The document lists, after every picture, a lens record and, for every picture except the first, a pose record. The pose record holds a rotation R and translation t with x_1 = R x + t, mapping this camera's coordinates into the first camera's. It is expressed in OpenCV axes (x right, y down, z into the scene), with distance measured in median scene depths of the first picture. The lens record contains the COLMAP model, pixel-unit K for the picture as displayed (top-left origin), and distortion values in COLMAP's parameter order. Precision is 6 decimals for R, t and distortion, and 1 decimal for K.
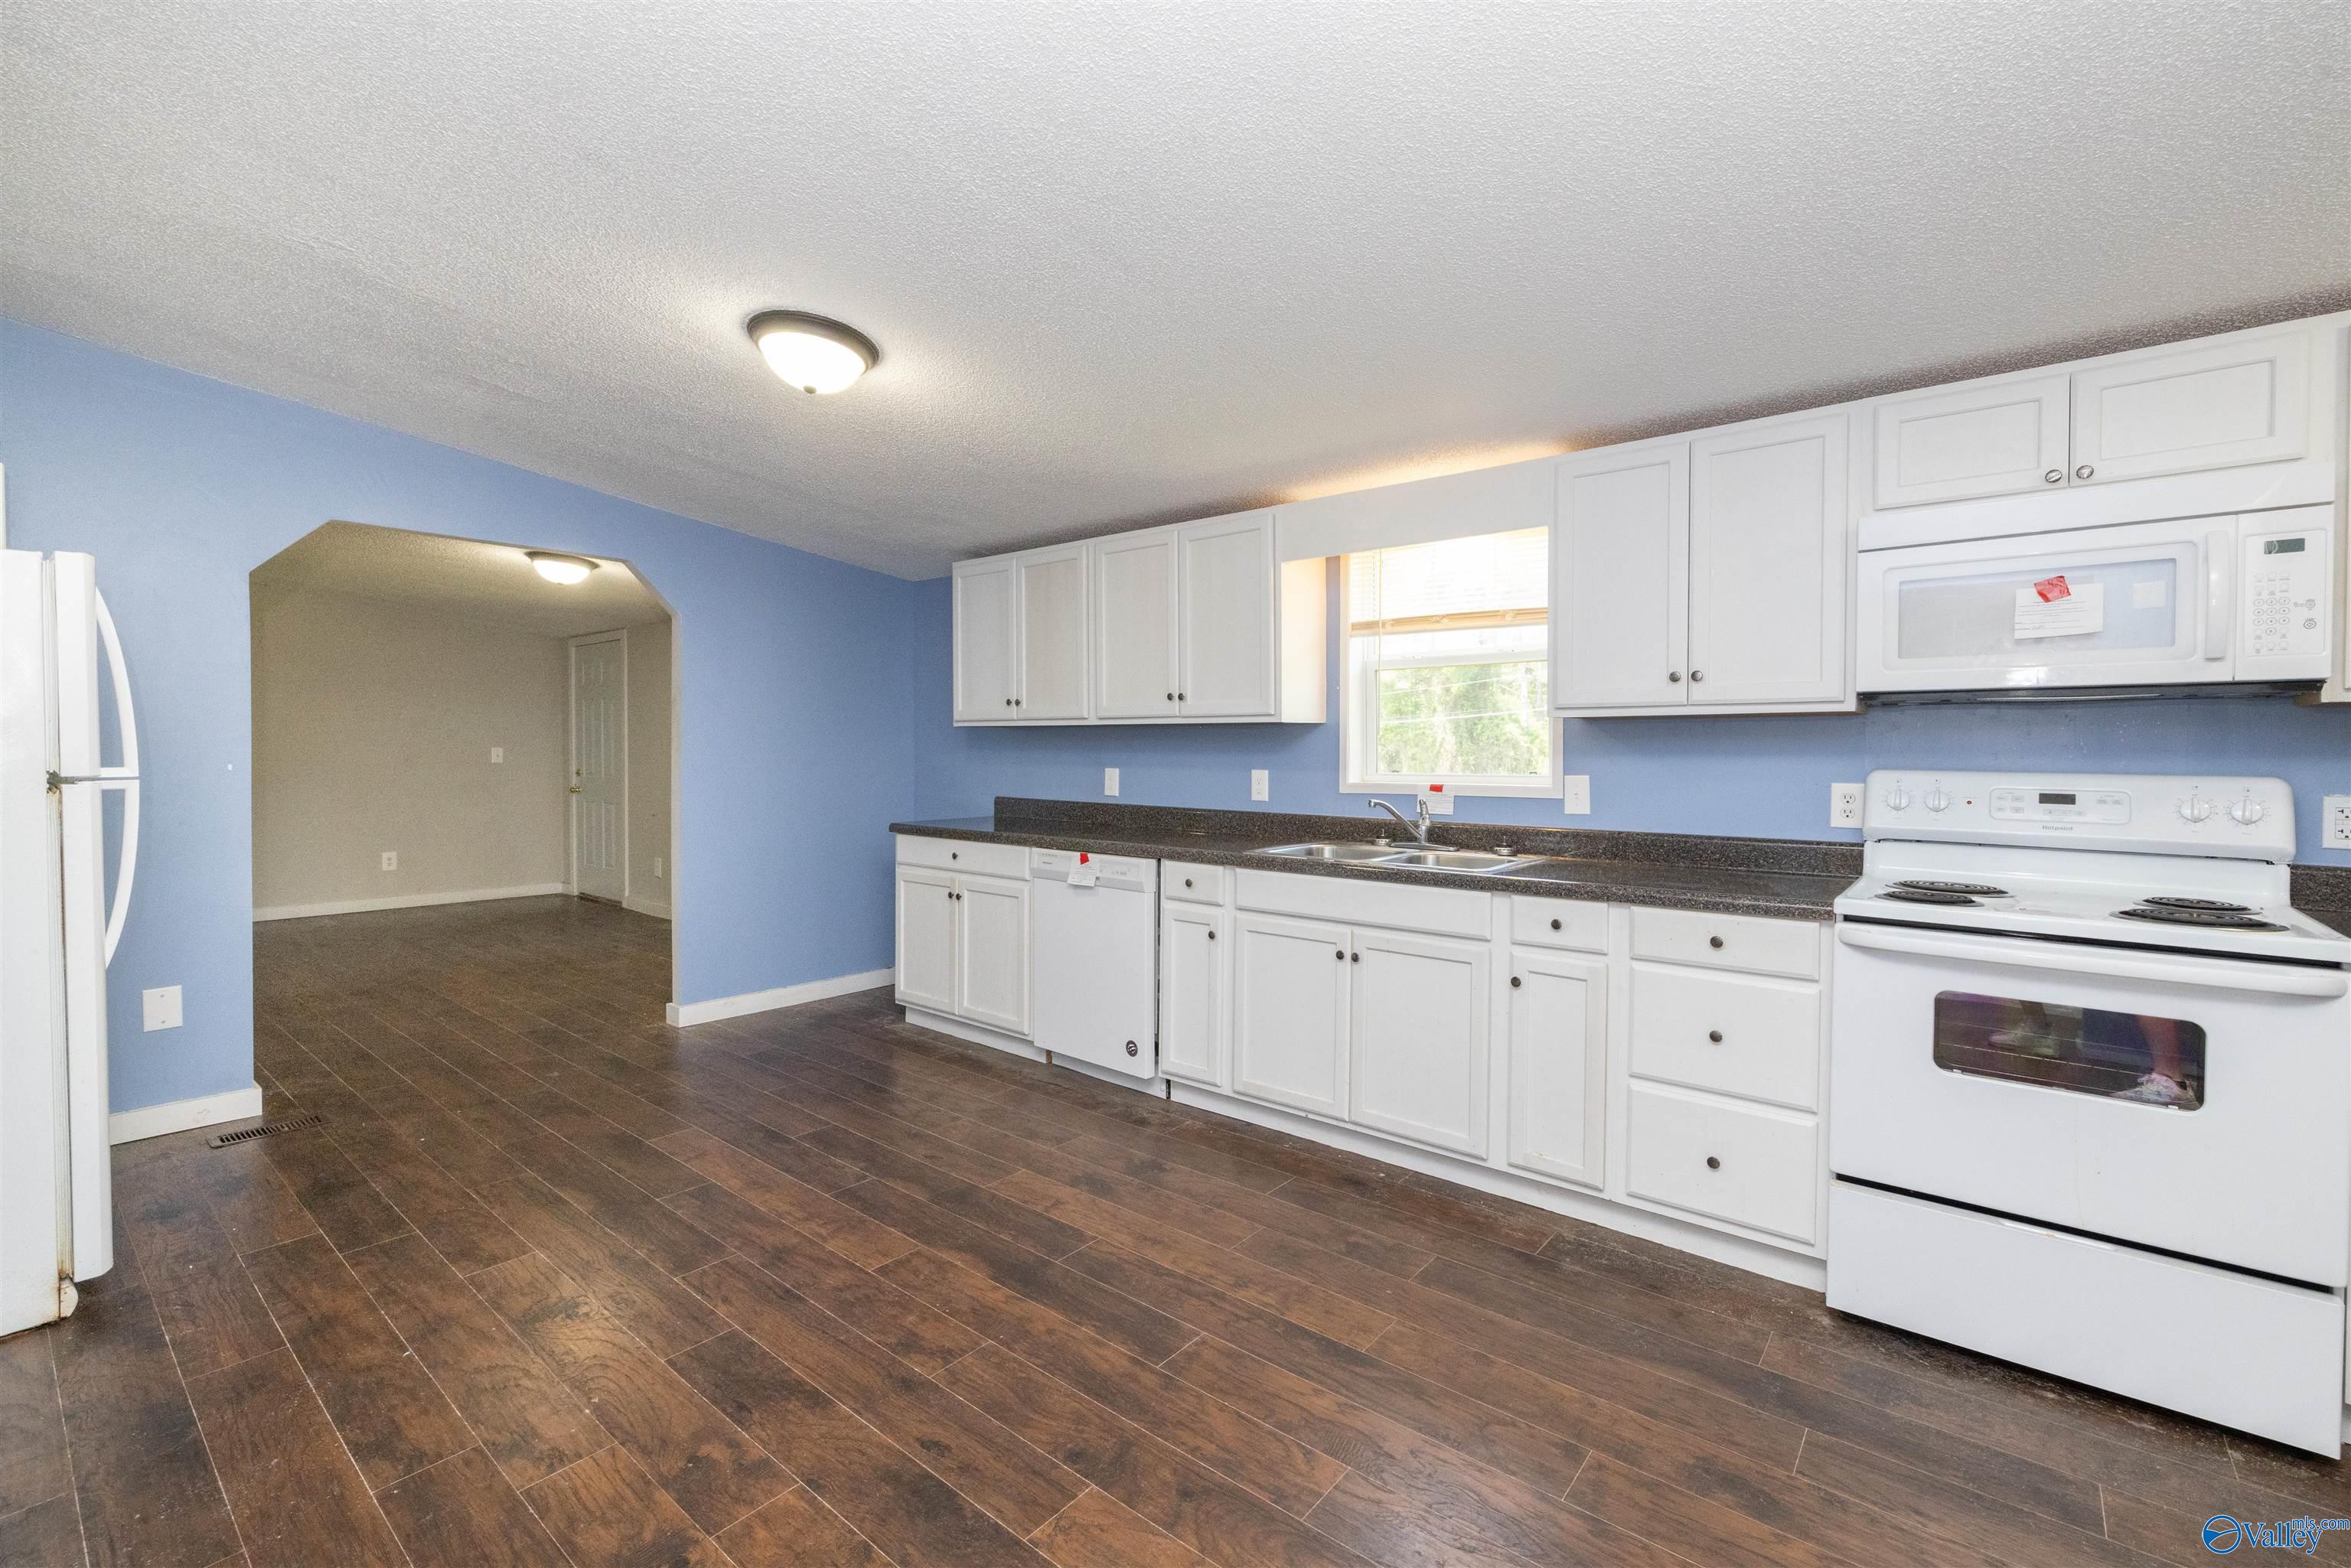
lens RADIAL K [[1021.0, 0, 1168.1], [0, 1021.0, 765.0], [0, 0, 1]] dist [0.000000, -0.000008]
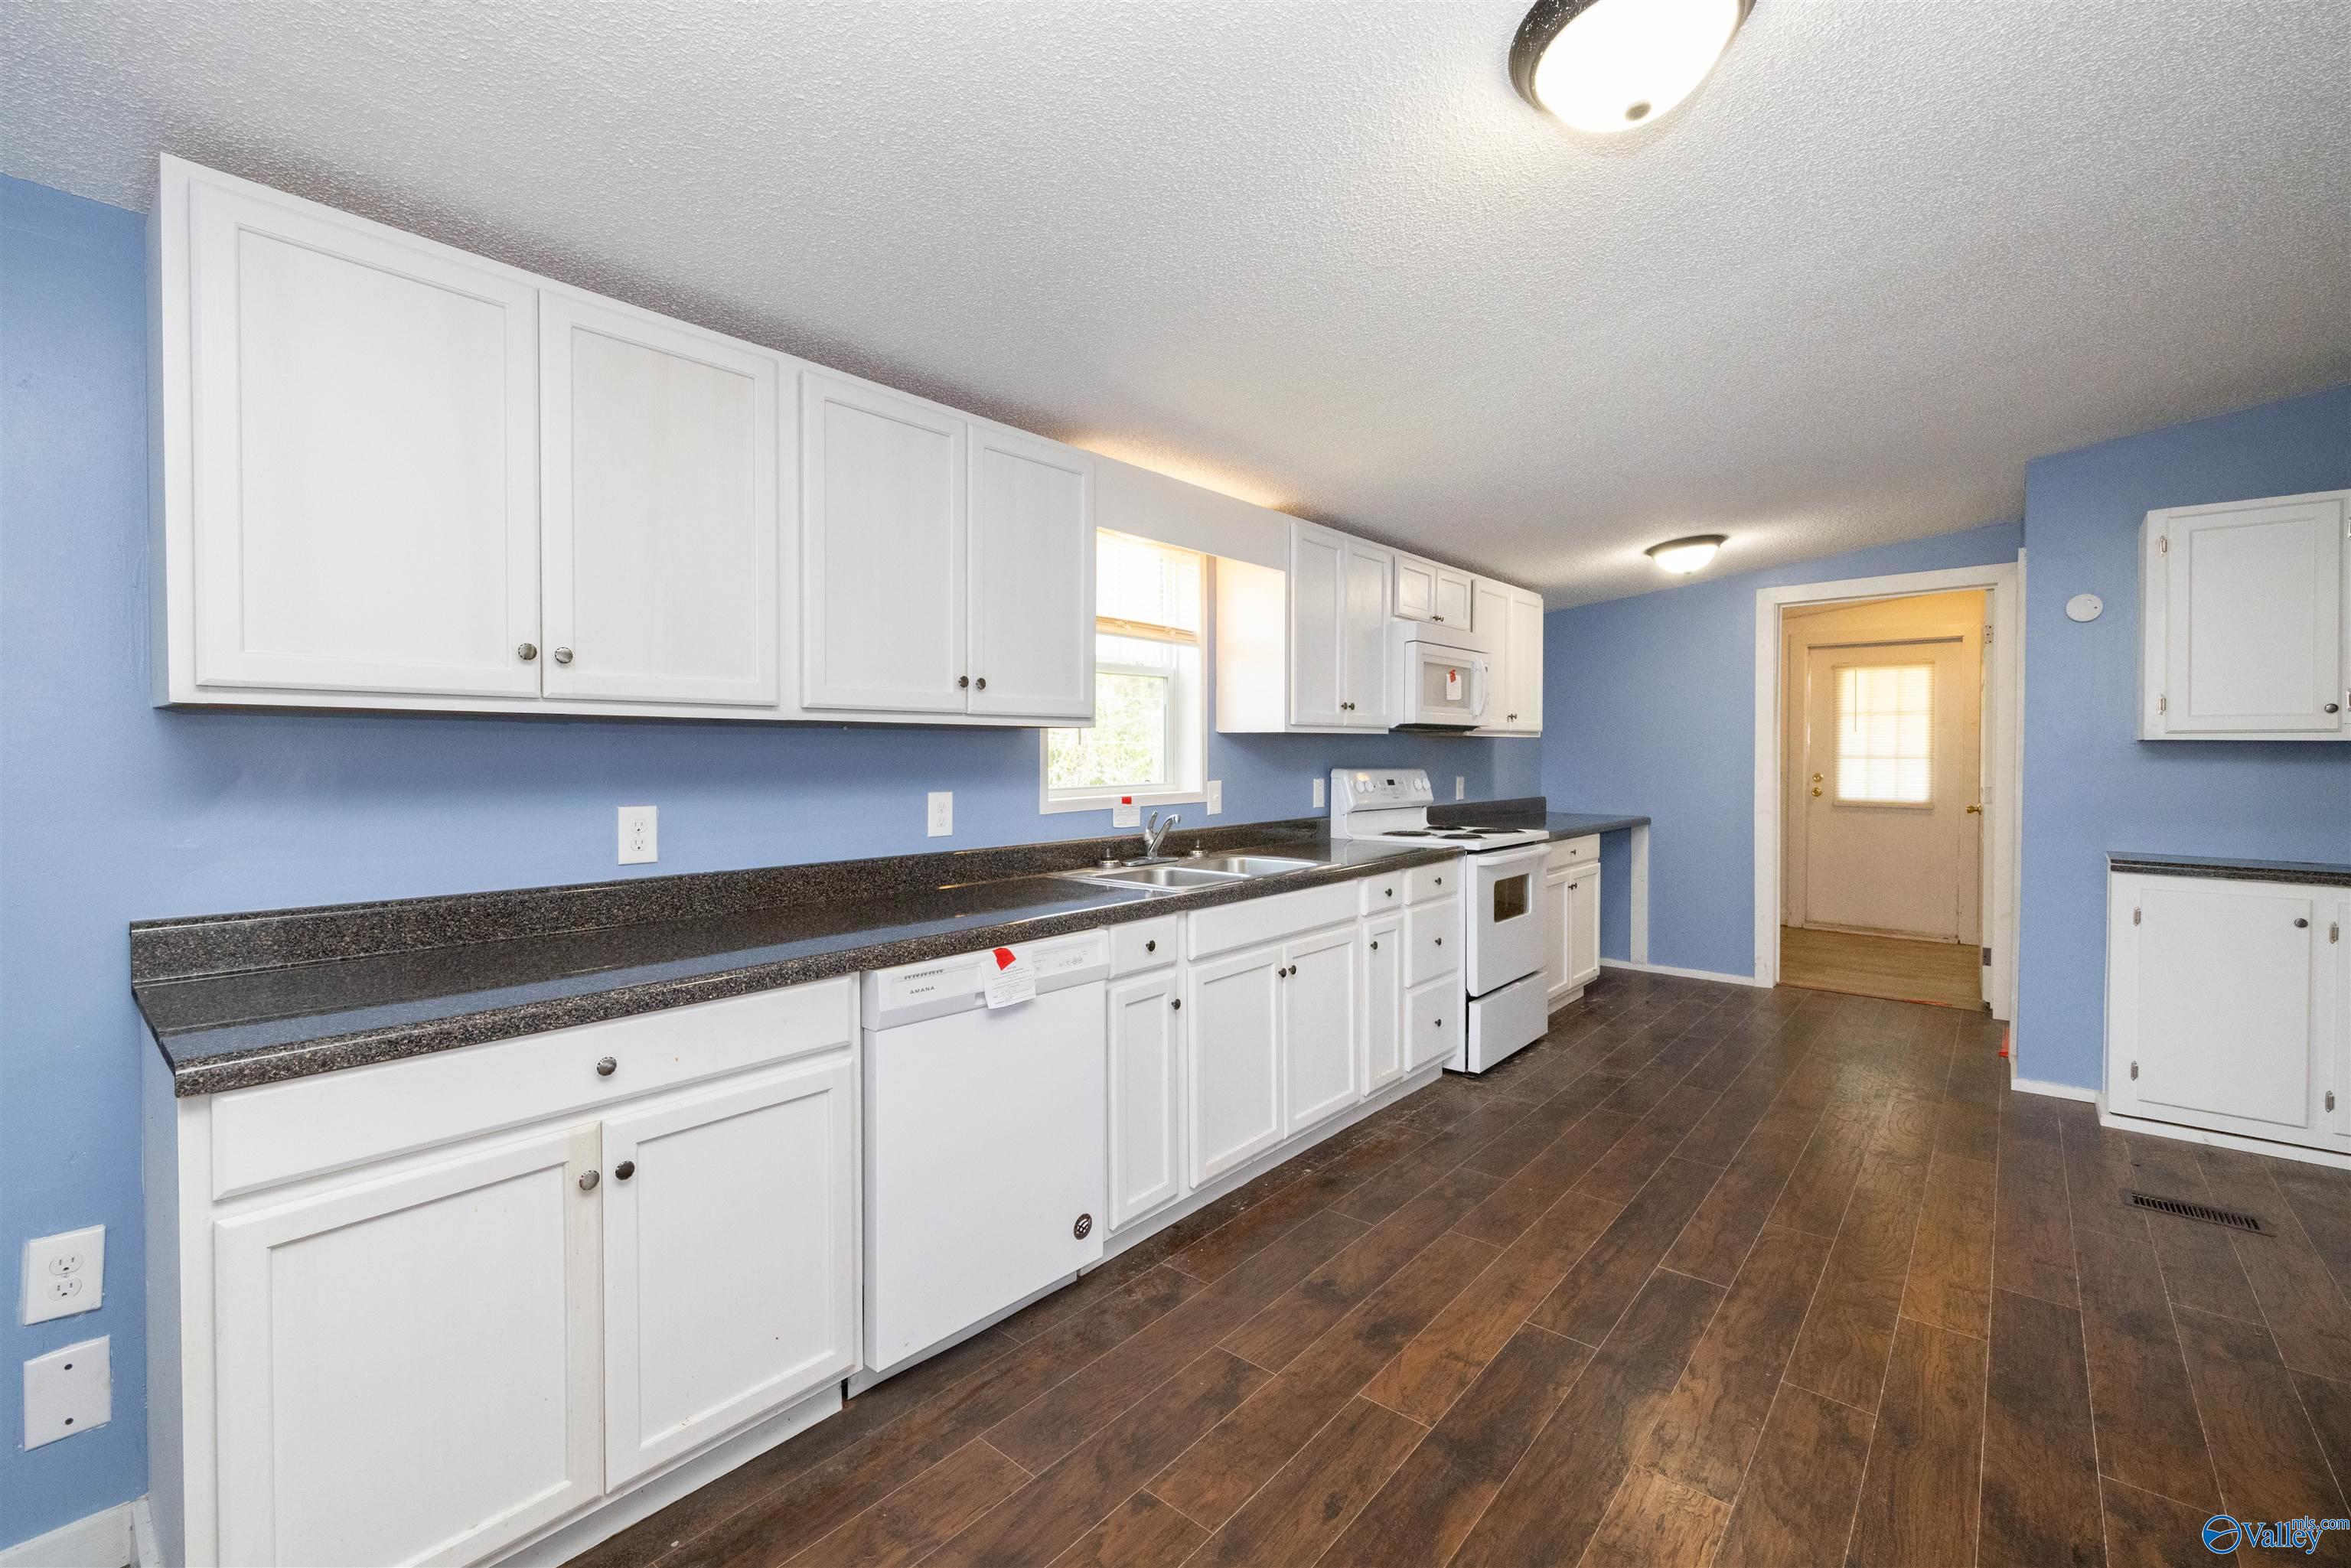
lens RADIAL K [[1003.2, 0, 1174.9], [0, 1003.2, 767.7], [0, 0, 1]] dist [0.001717, 0.000711]
pose [[0.004644, -0.020554, 0.999778, -0.948124], [0.018010, 0.999628, 0.020467, -0.037015], [-0.999827, 0.017911, 0.005012, 1.327302]]
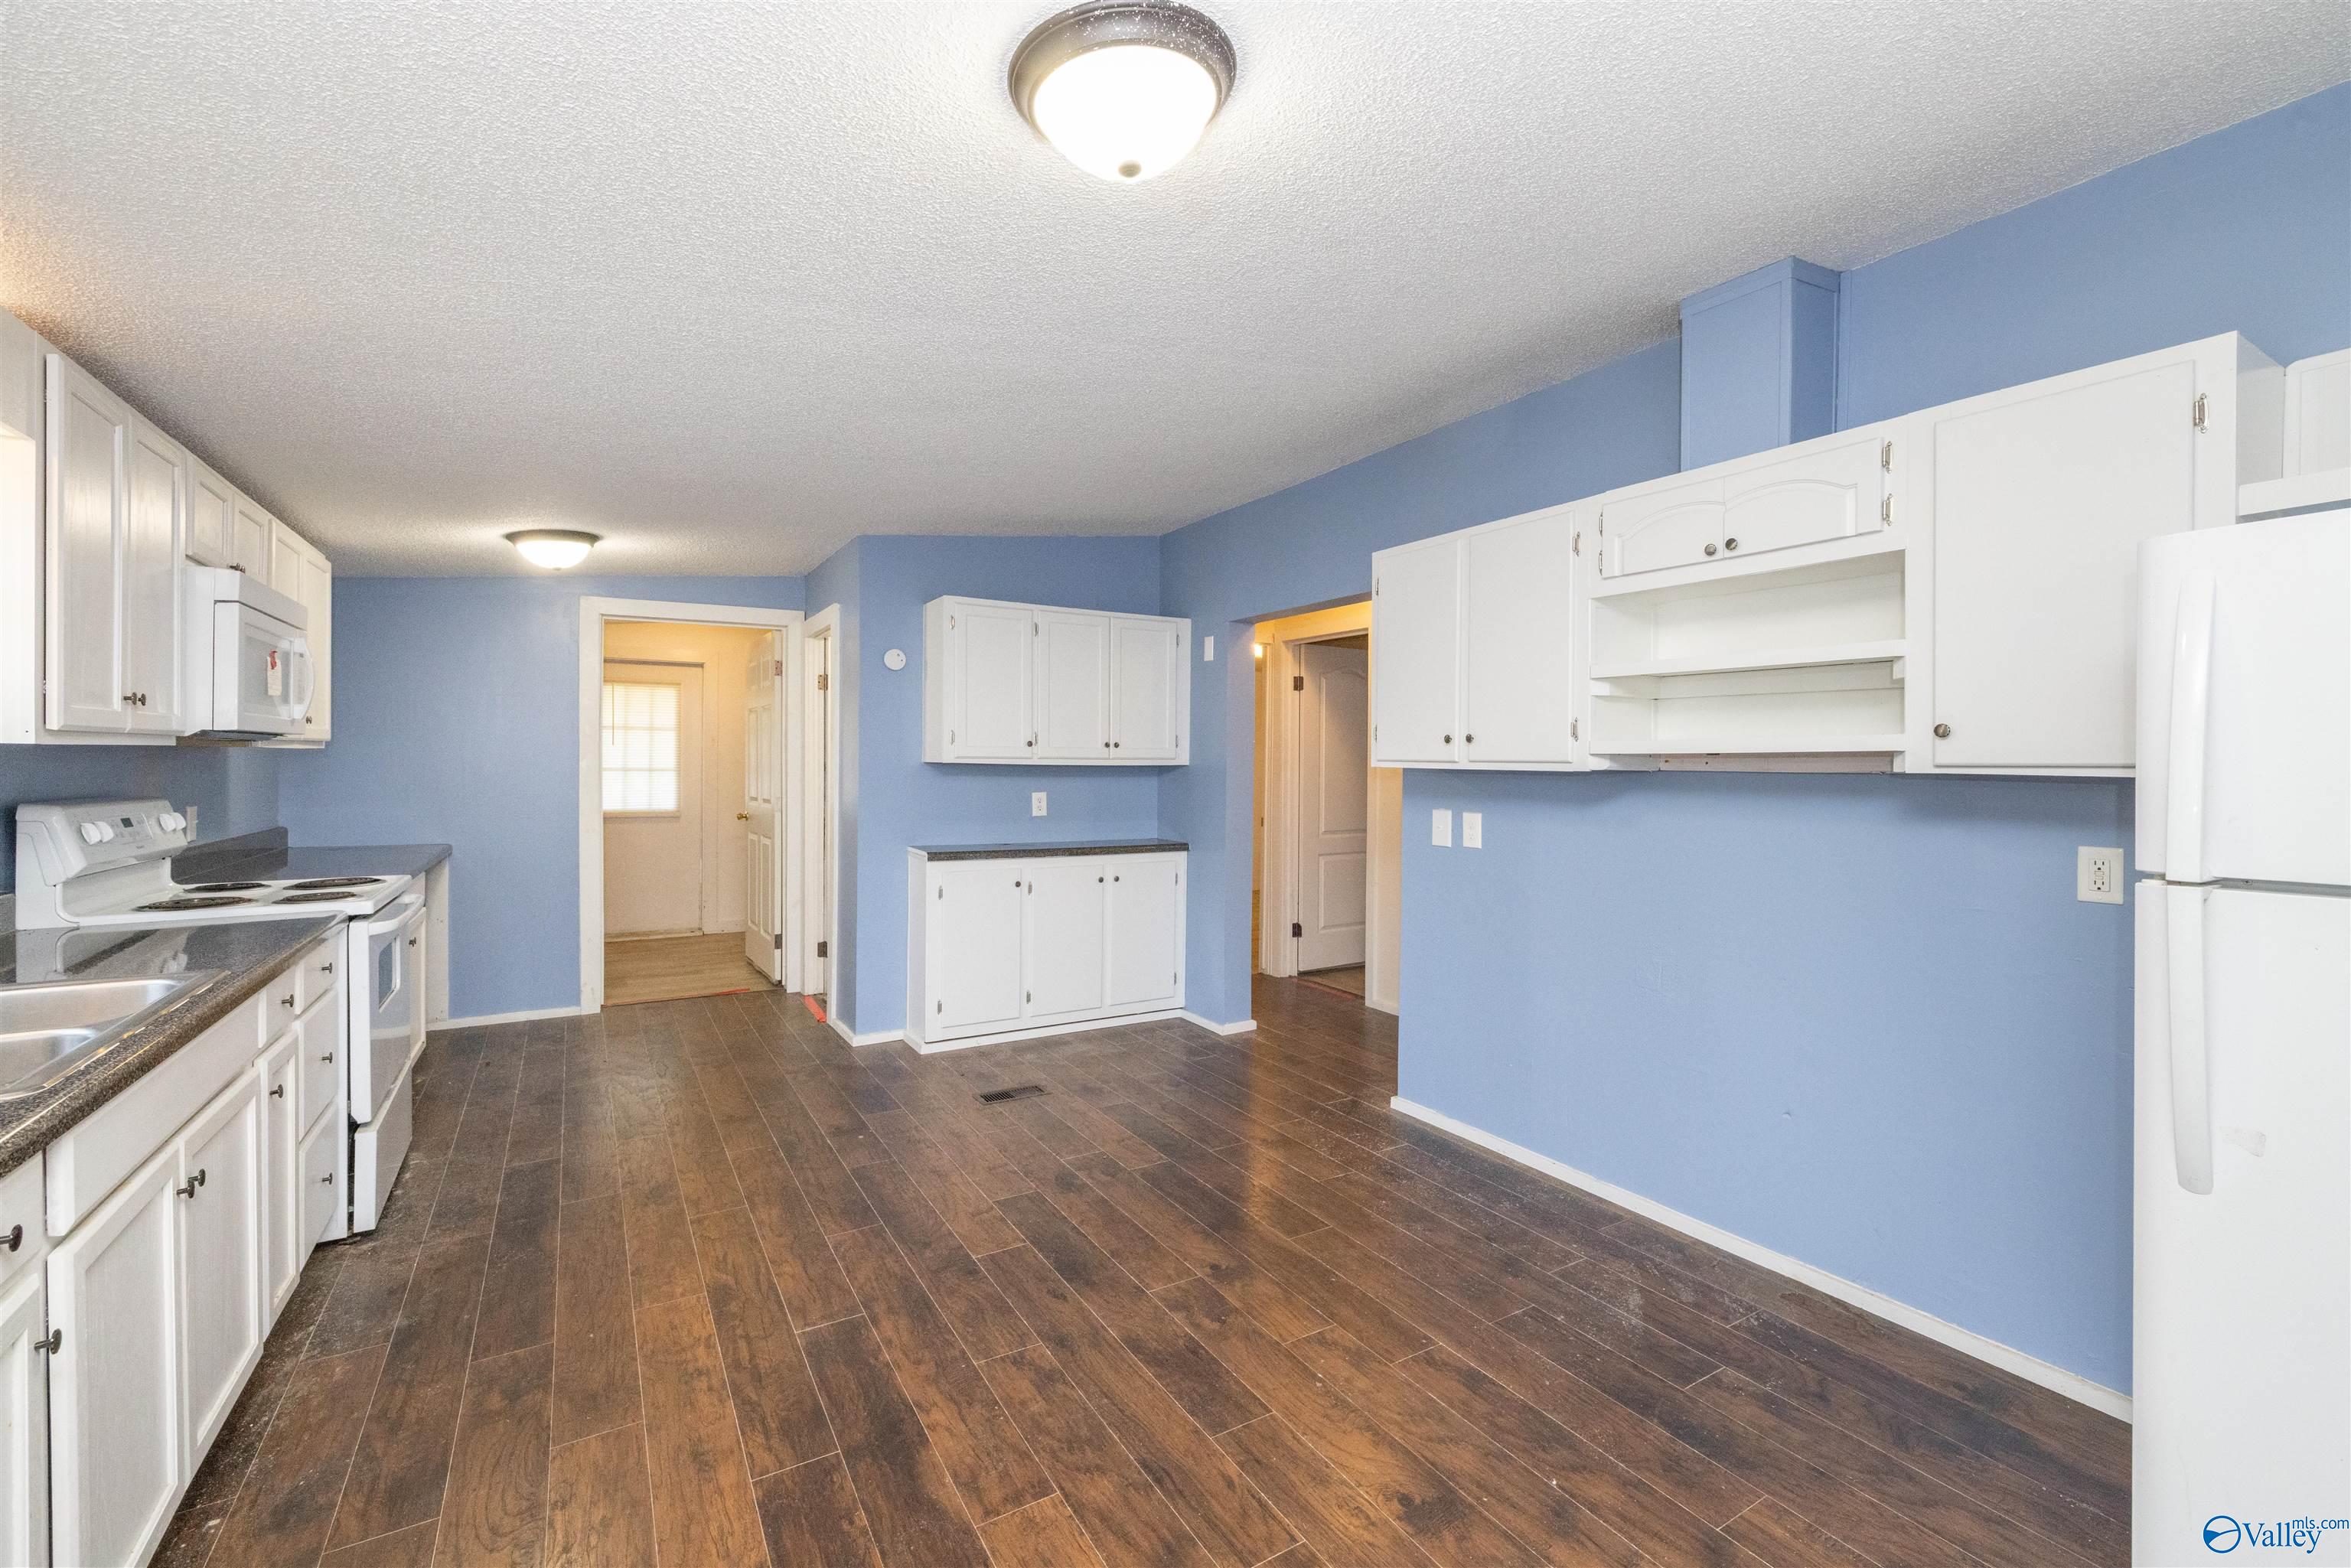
lens RADIAL K [[986.7, 0, 1178.0], [0, 986.7, 771.6], [0, 0, 1]] dist [0.001636, -0.000065]
pose [[-0.946562, -0.014778, 0.322182, -0.585297], [-0.005792, 0.999567, 0.028833, -0.060745], [-0.322469, 0.025426, -0.946239, 1.596800]]
